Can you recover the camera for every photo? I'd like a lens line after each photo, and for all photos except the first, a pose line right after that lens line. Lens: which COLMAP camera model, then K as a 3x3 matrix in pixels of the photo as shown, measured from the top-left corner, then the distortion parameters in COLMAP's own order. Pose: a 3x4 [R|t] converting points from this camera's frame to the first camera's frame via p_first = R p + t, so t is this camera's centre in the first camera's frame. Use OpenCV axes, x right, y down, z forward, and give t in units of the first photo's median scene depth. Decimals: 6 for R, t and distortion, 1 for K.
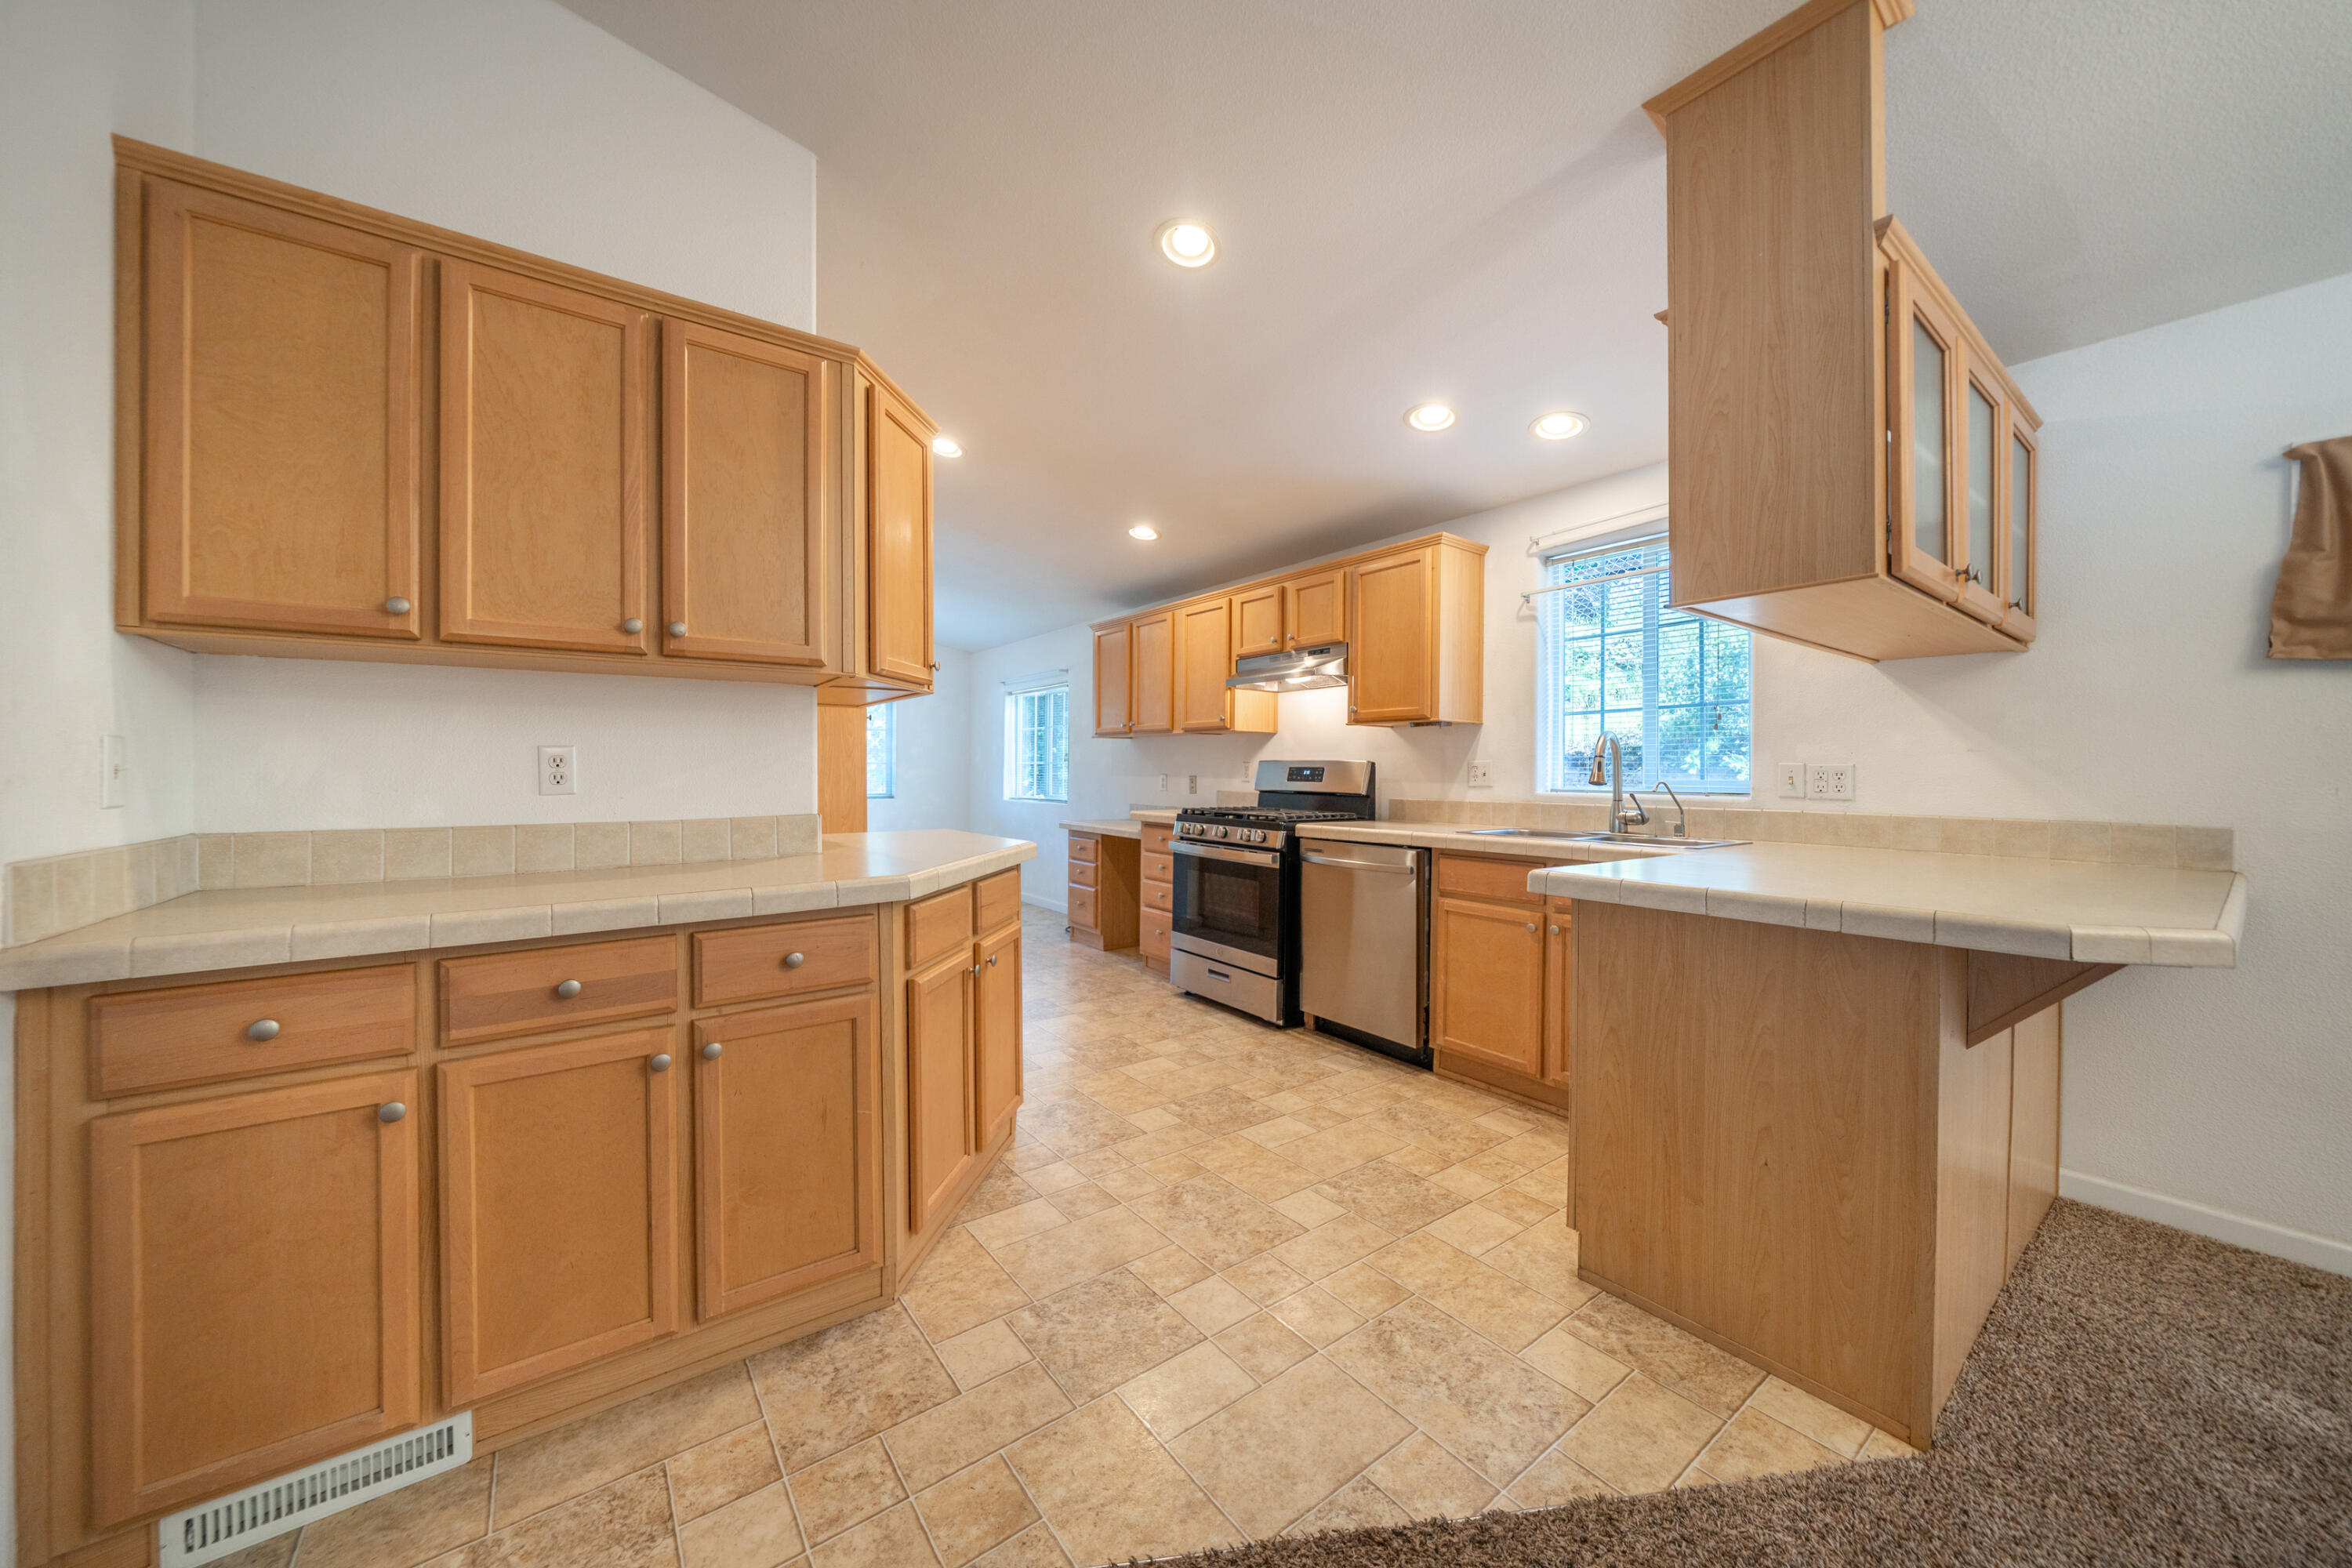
lens RADIAL K [[810.5, 0, 1140.6], [0, 810.5, 779.3], [0, 0, 1]] dist [-0.003386, 0.000006]
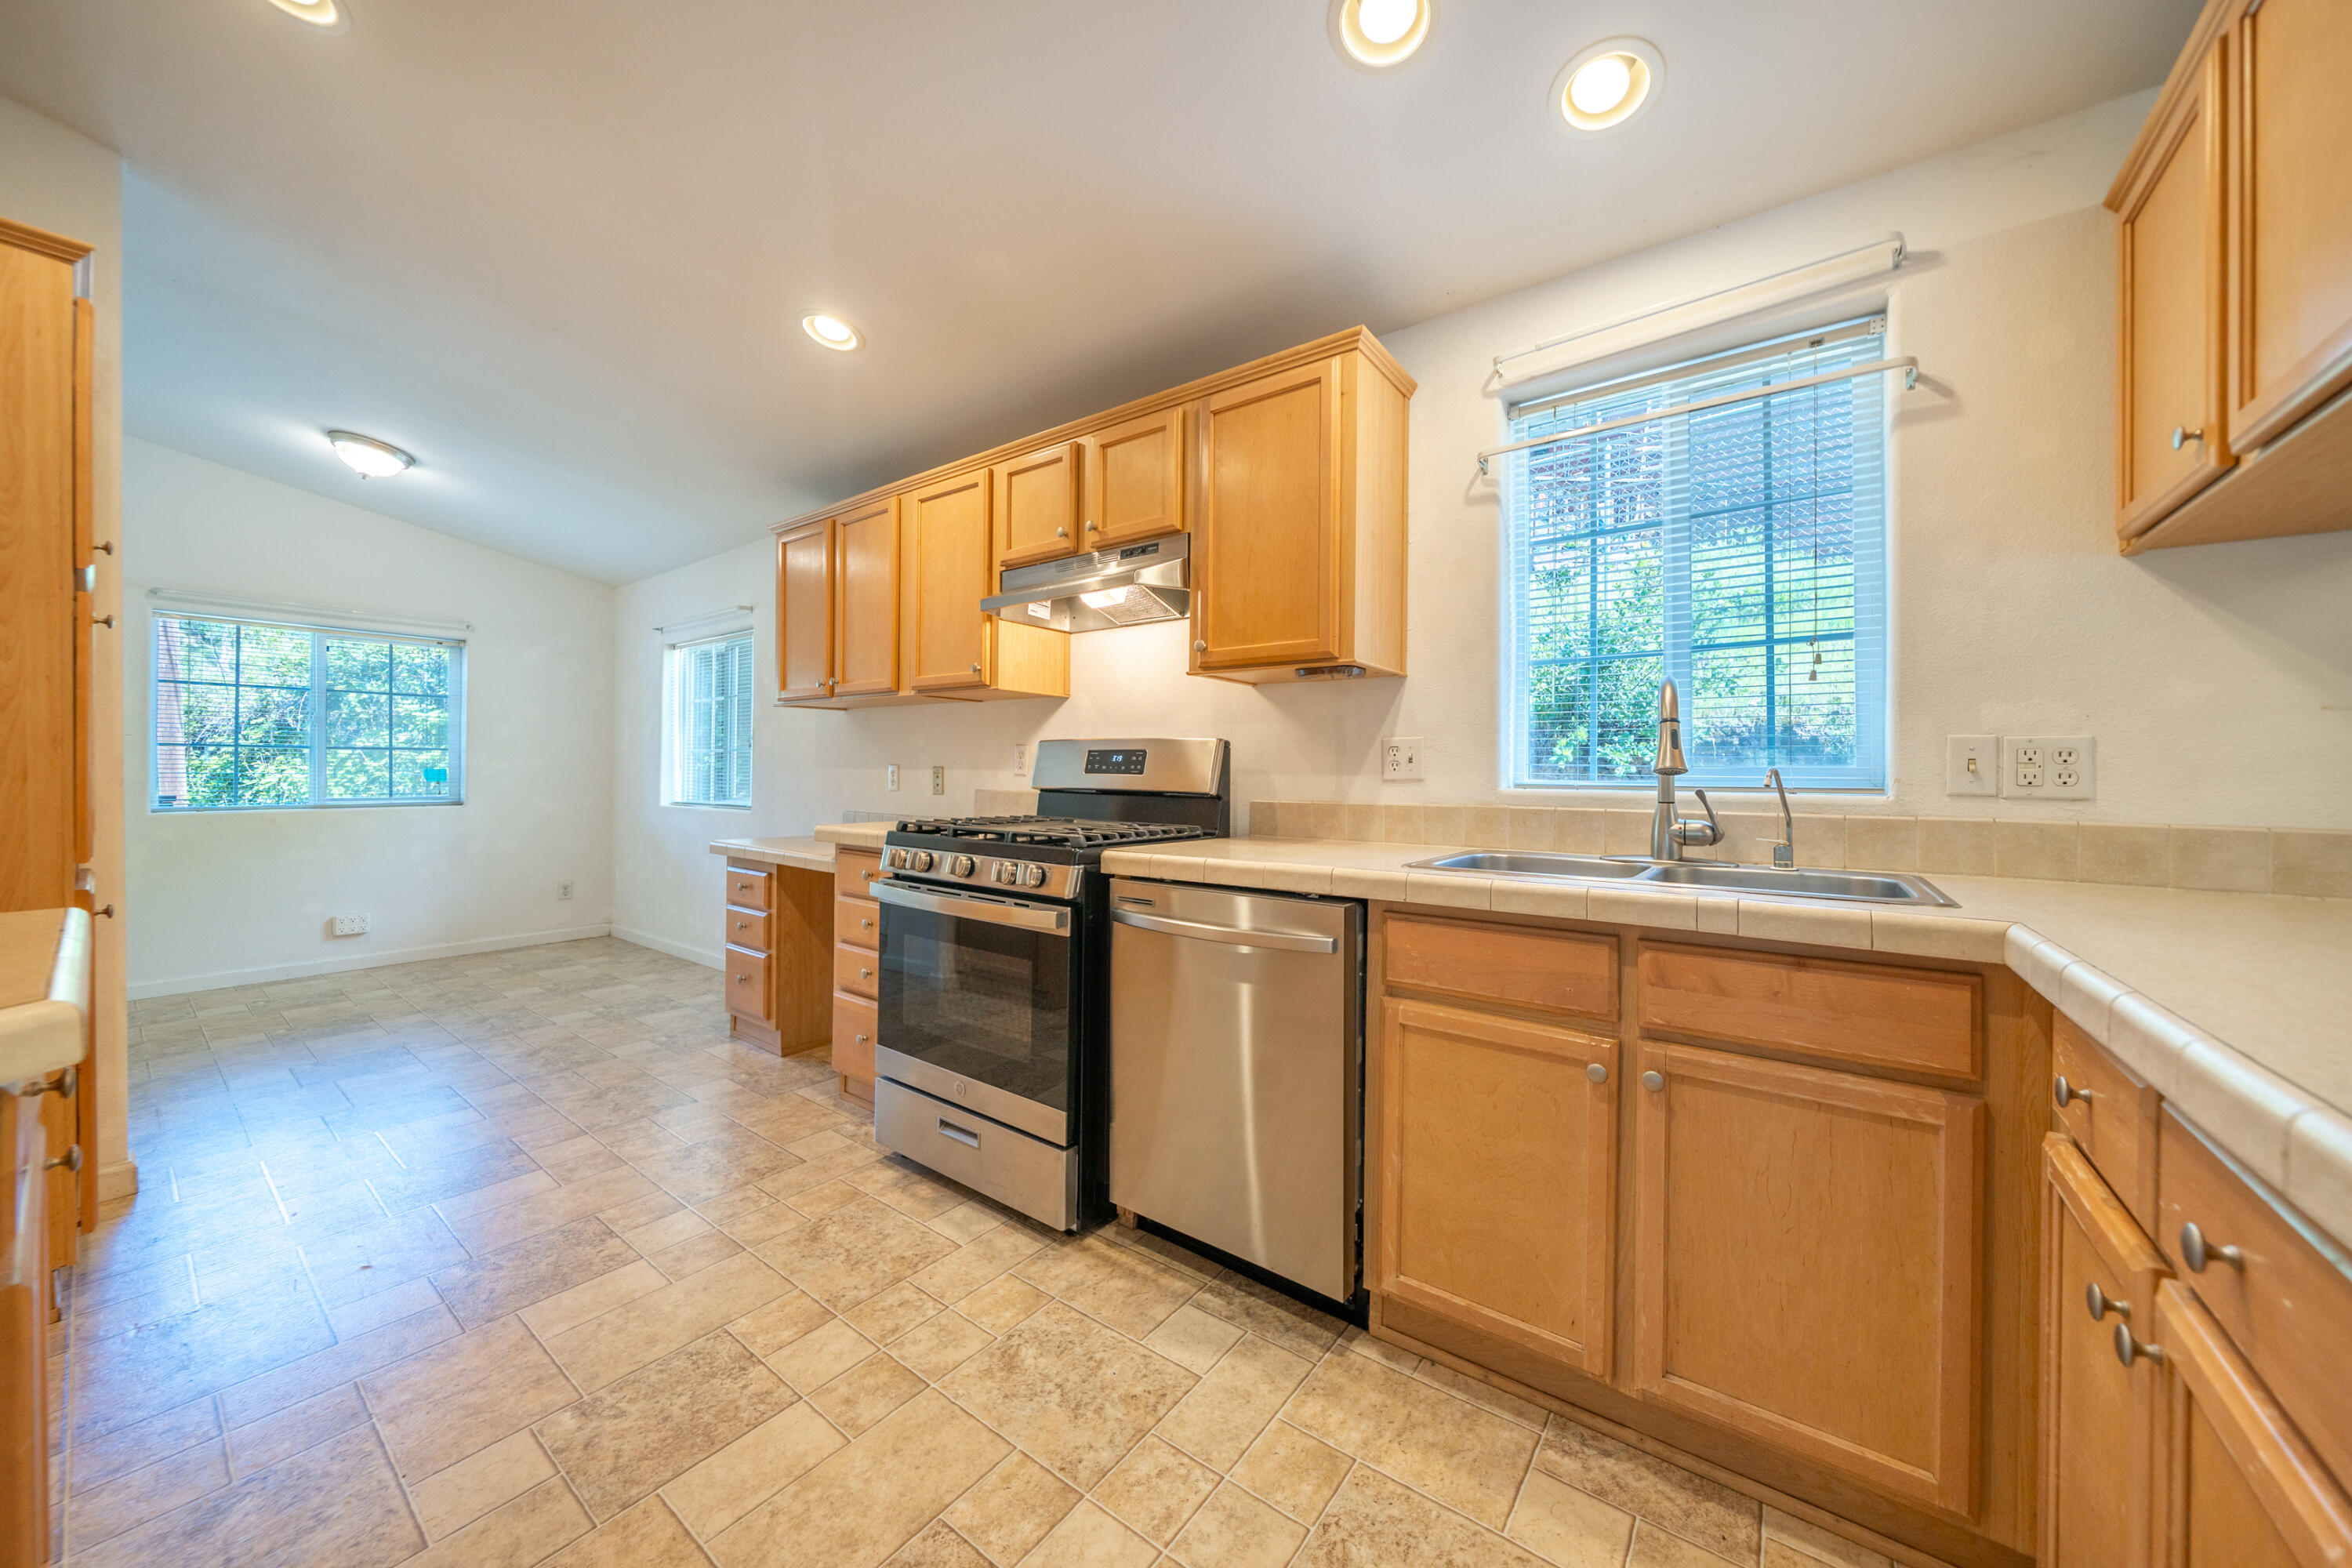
lens RADIAL K [[810.5, 0, 1202.4], [0, 810.5, 771.5], [0, 0, 1]] dist [-0.003386, 0.000006]
pose [[0.947280, 0.002078, 0.320402, 0.082064], [0.000806, 0.999960, -0.008867, 0.007492], [-0.320407, 0.008658, 0.947240, 0.466067]]
